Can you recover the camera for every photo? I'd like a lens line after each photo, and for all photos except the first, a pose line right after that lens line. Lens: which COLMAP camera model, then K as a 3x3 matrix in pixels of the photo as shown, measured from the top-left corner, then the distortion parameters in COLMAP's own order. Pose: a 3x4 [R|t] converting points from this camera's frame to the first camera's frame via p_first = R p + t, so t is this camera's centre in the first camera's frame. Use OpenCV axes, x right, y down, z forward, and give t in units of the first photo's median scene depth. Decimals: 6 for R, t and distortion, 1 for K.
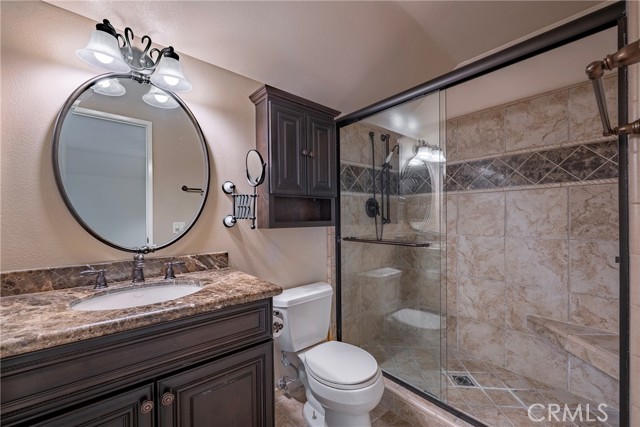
lens RADIAL K [[257.5, 0, 319.0], [0, 257.5, 217.4], [0, 0, 1]] dist [0.000034, -0.000015]
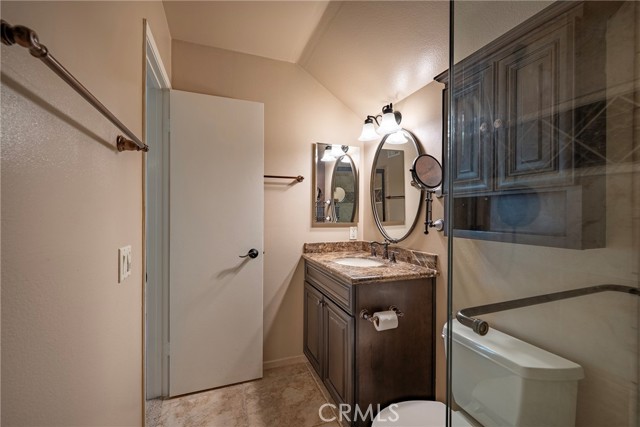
lens RADIAL K [[257.5, 0, 319.0], [0, 257.5, 217.4], [0, 0, 1]] dist [0.000034, -0.000015]
pose [[-0.323799, 0.012242, -0.946047, 0.803057], [-0.005521, 0.999875, 0.014828, -0.029418], [0.946110, 0.010025, -0.323691, 0.935789]]
